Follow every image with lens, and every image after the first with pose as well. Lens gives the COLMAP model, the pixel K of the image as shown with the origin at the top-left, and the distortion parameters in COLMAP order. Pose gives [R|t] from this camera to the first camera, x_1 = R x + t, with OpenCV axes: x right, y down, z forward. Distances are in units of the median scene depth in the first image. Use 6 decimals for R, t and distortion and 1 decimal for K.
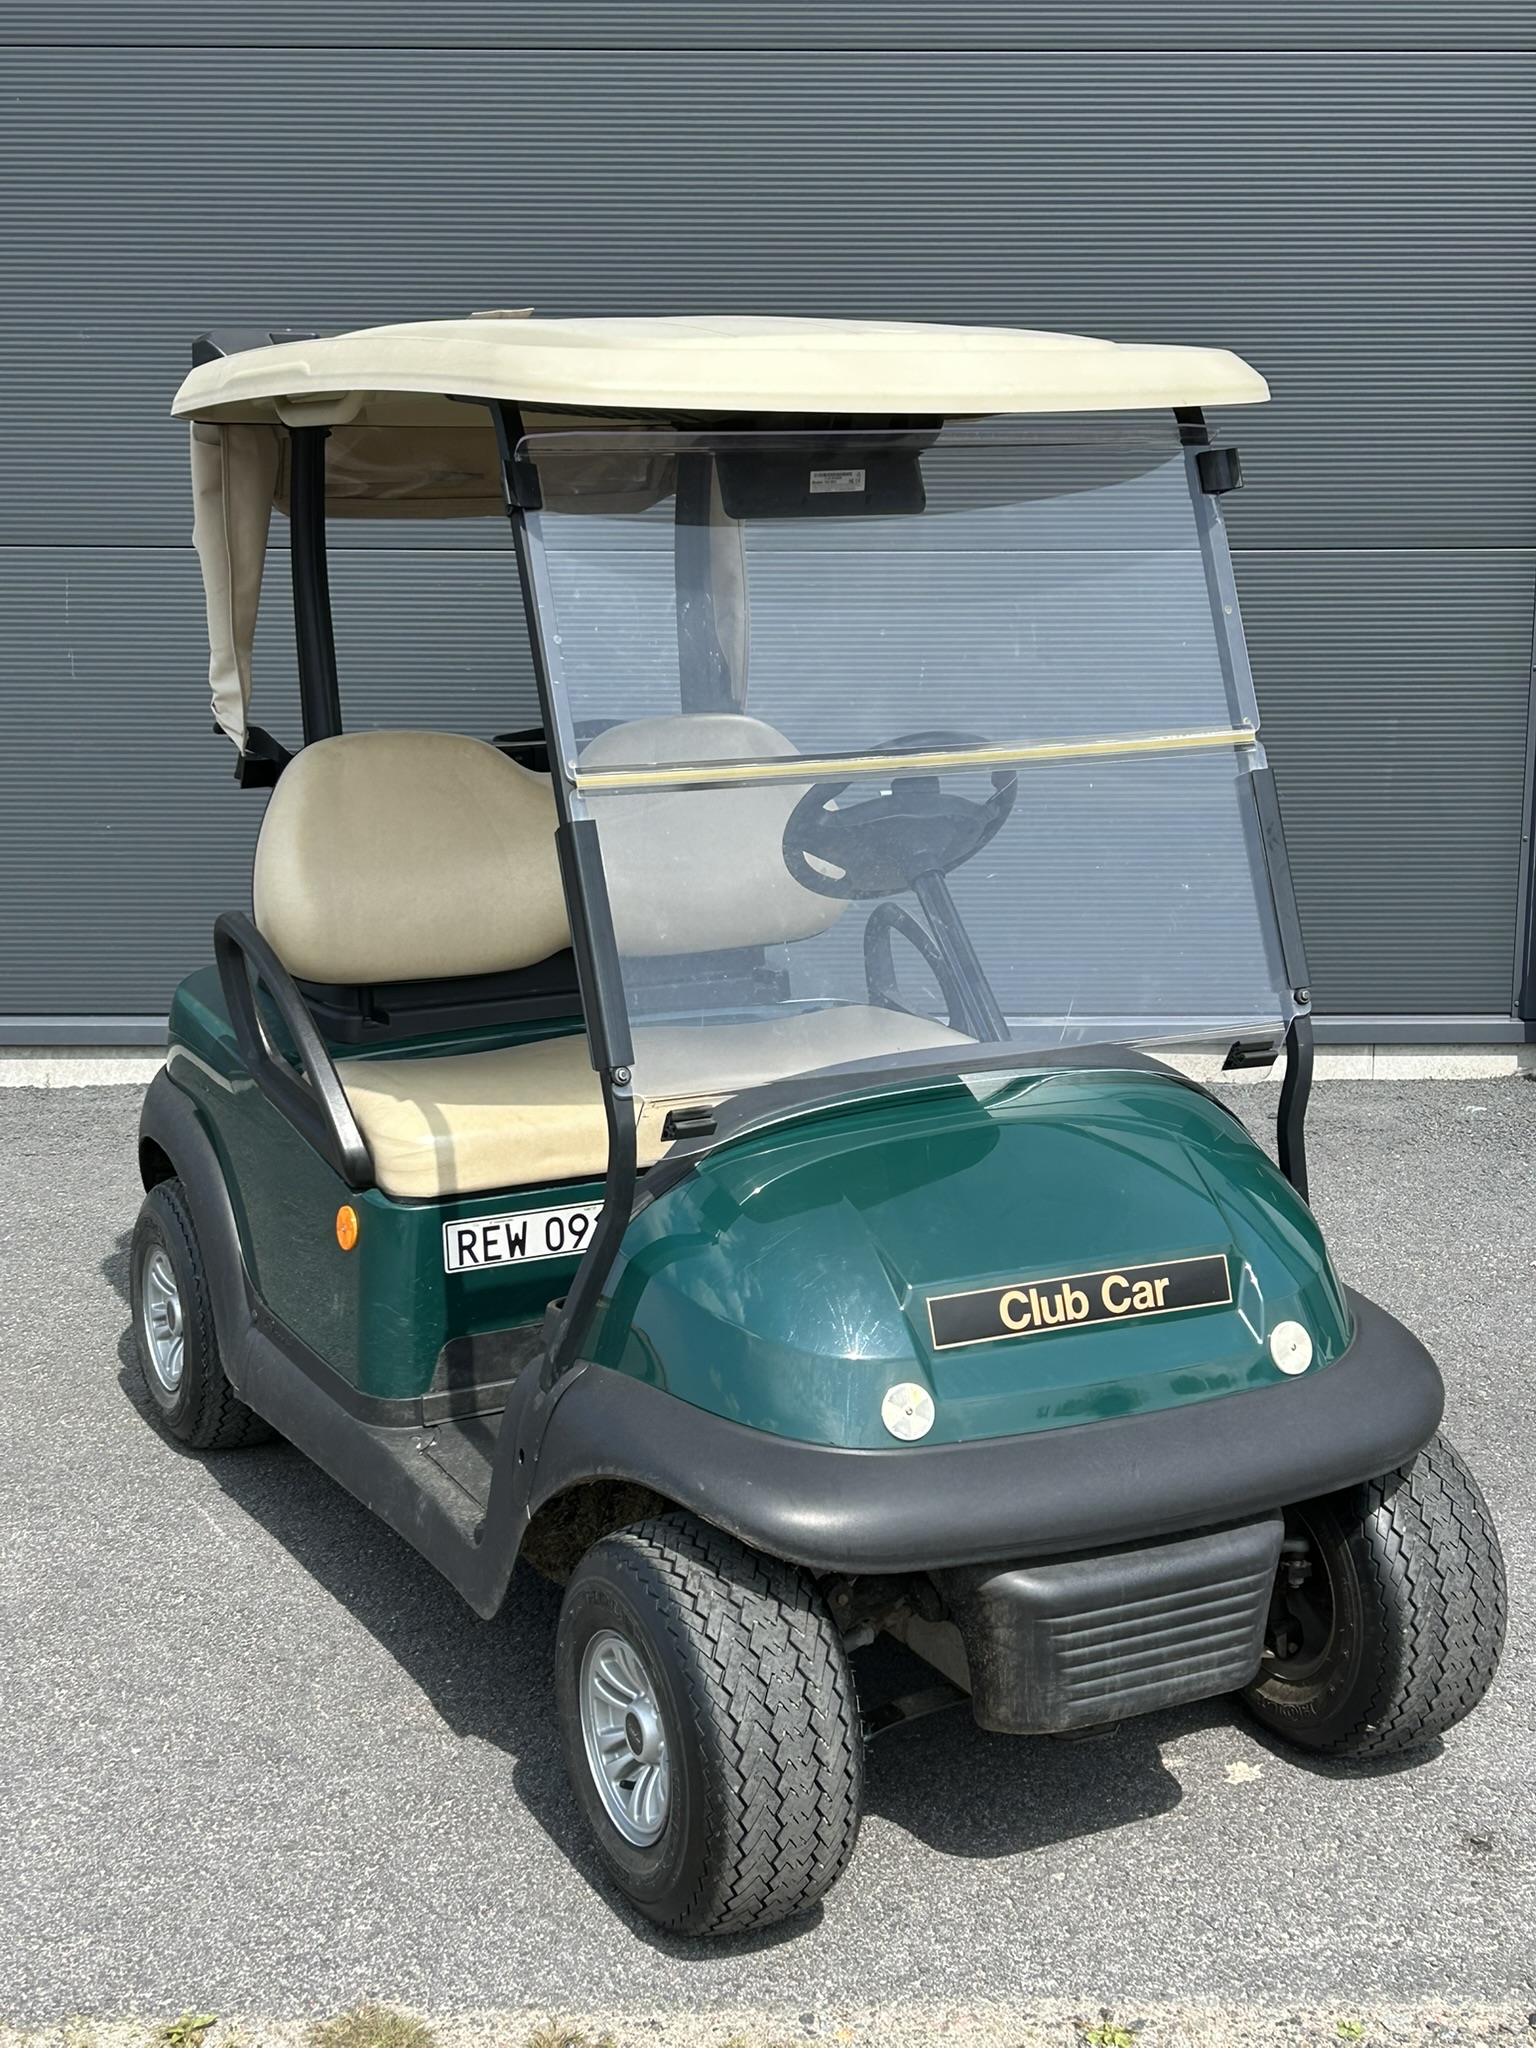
lens RADIAL K [[2947.8, 0, 836.9], [0, 2947.8, 1012.0], [0, 0, 1]] dist [0.081120, 0.000000]
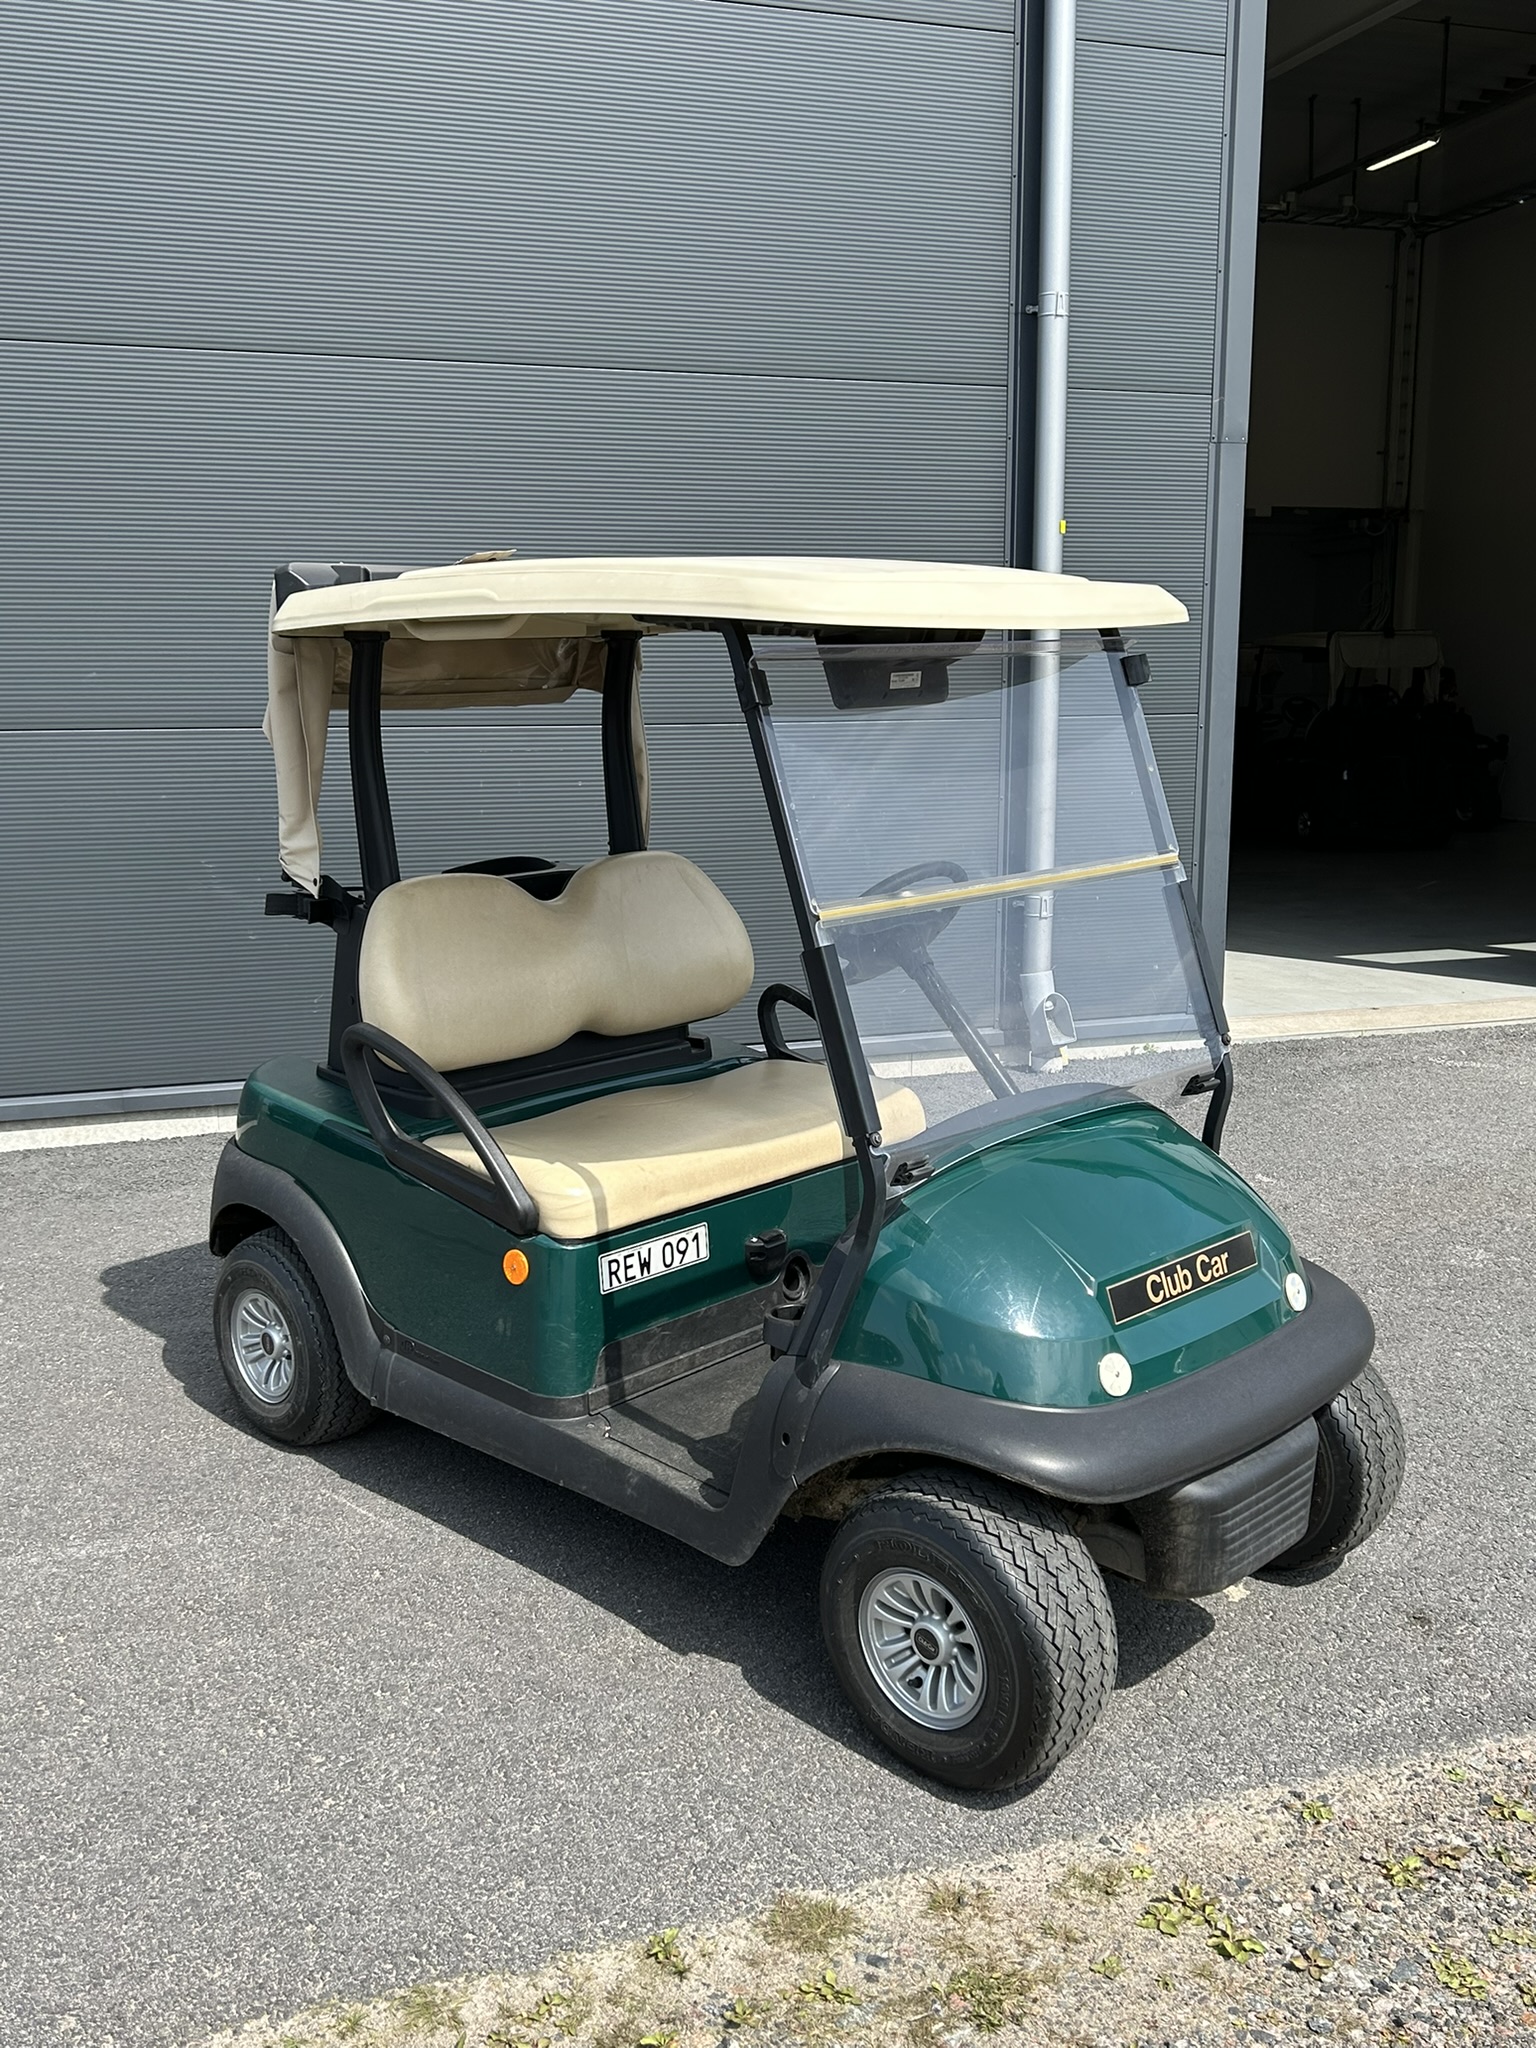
lens RADIAL K [[1941.8, 0, 810.2], [0, 1941.8, 995.6], [0, 0, 1]] dist [0.021477, 0.000000]
pose [[0.948562, -0.057155, 0.311391, -0.329638], [0.060494, 0.998168, -0.001068, -0.038531], [-0.310759, 0.019851, 0.950281, 0.178510]]
